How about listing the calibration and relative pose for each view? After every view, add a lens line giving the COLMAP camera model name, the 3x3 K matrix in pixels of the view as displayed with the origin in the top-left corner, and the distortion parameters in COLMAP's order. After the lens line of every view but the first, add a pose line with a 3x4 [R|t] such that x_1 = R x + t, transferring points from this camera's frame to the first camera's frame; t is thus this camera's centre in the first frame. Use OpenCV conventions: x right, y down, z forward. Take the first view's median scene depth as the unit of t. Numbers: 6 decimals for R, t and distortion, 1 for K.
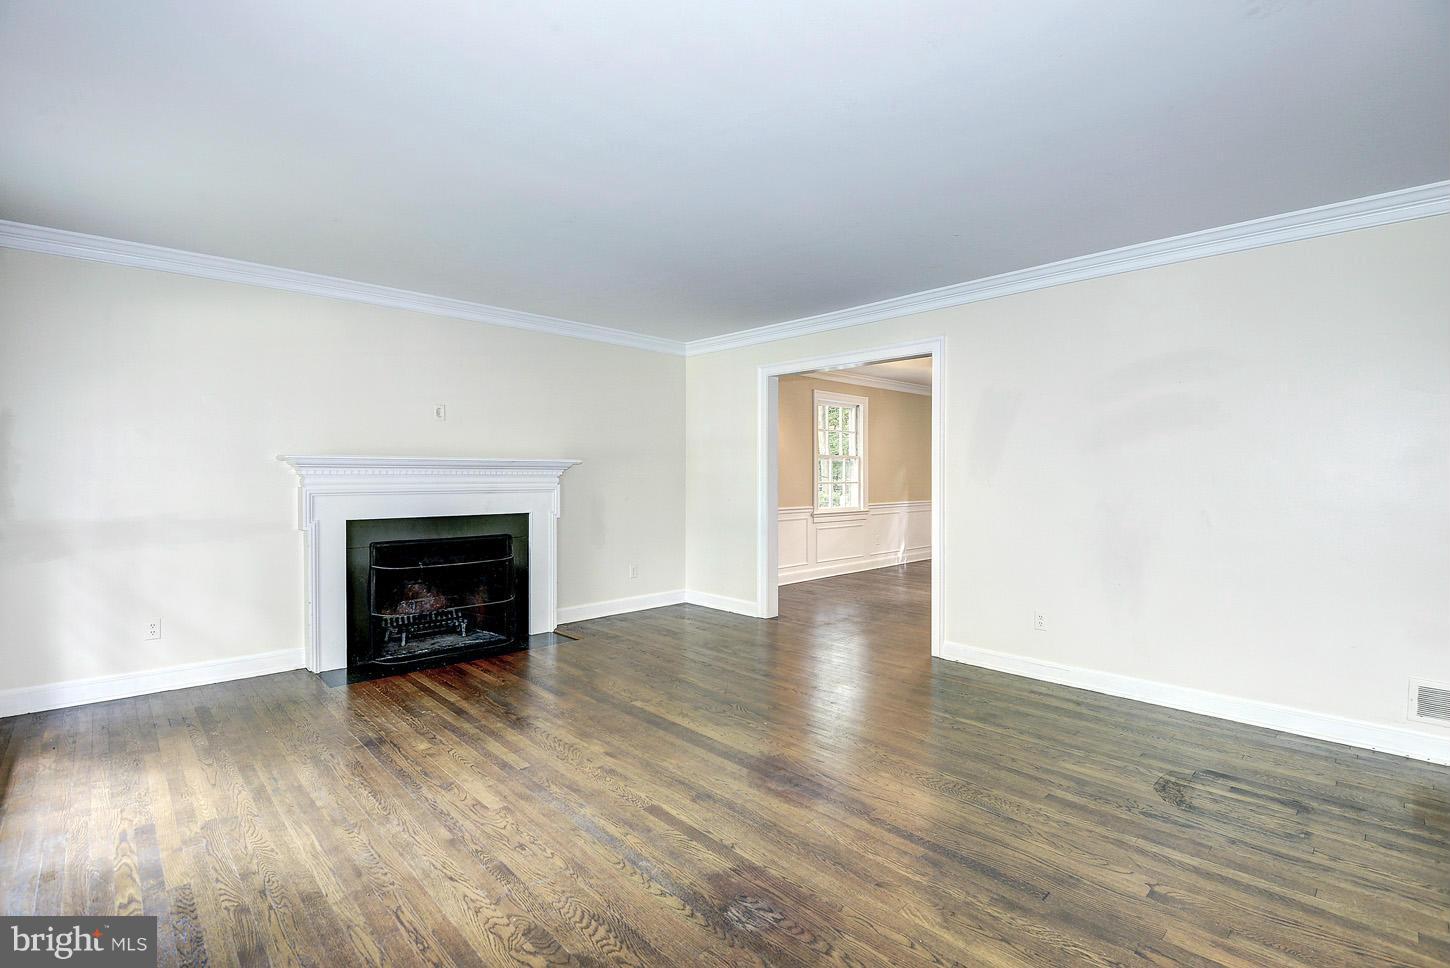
lens RADIAL K [[665.2, 0, 725.0], [0, 665.2, 484.0], [0, 0, 1]] dist [0.020110, -0.034571]
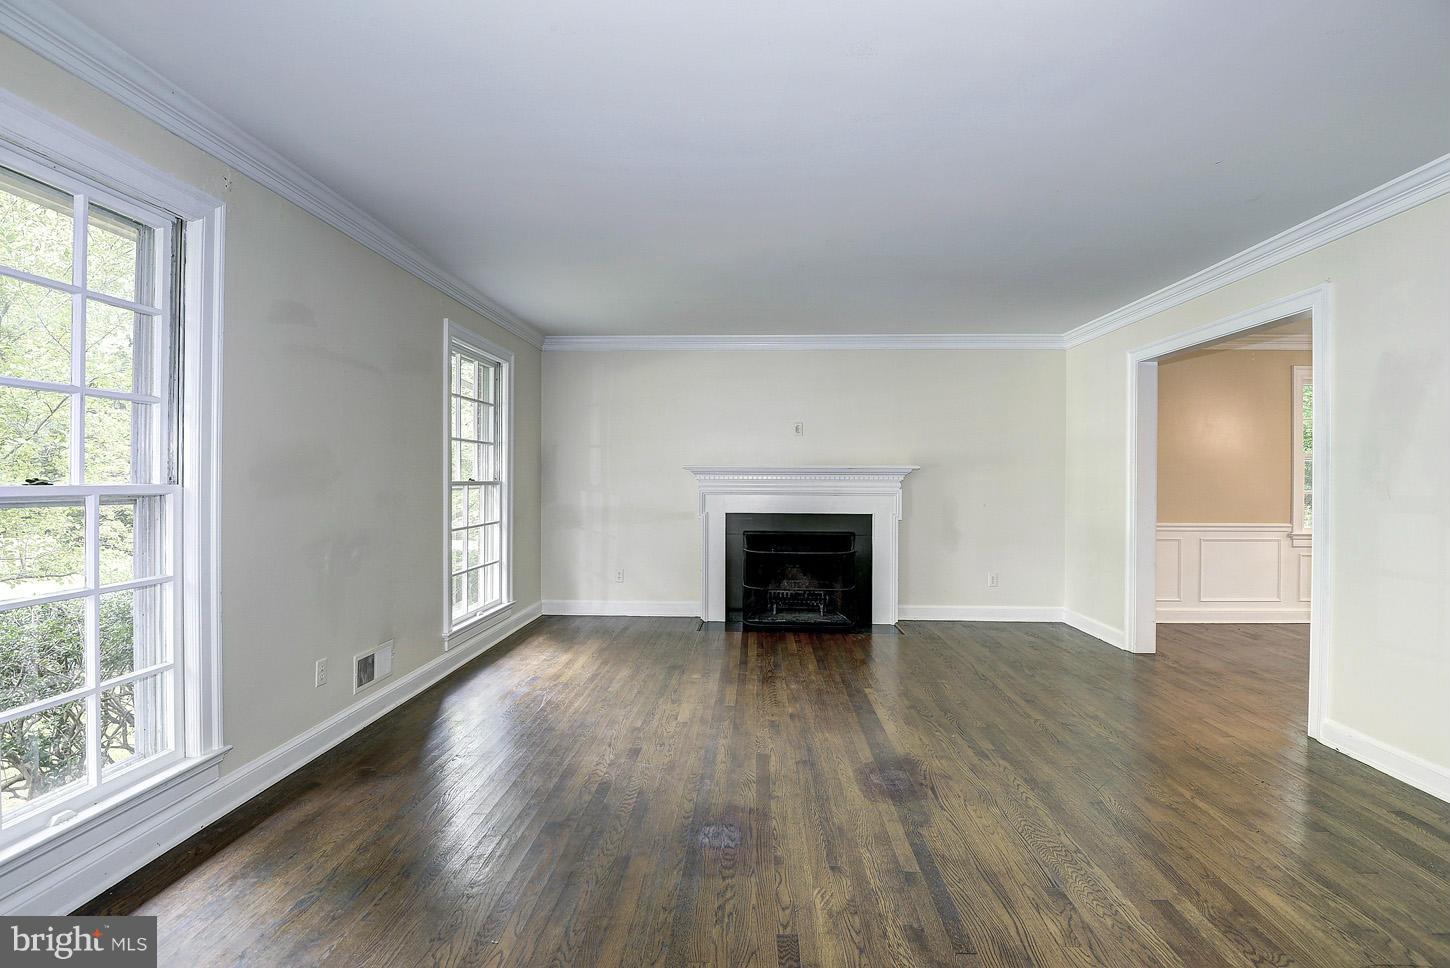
lens RADIAL K [[665.2, 0, 725.0], [0, 665.2, 484.0], [0, 0, 1]] dist [0.020110, -0.034571]
pose [[0.684599, 0.005405, -0.728900, 0.387364], [-0.012766, 0.999908, -0.004575, 0.001520], [0.728808, 0.012437, 0.684605, 0.065462]]
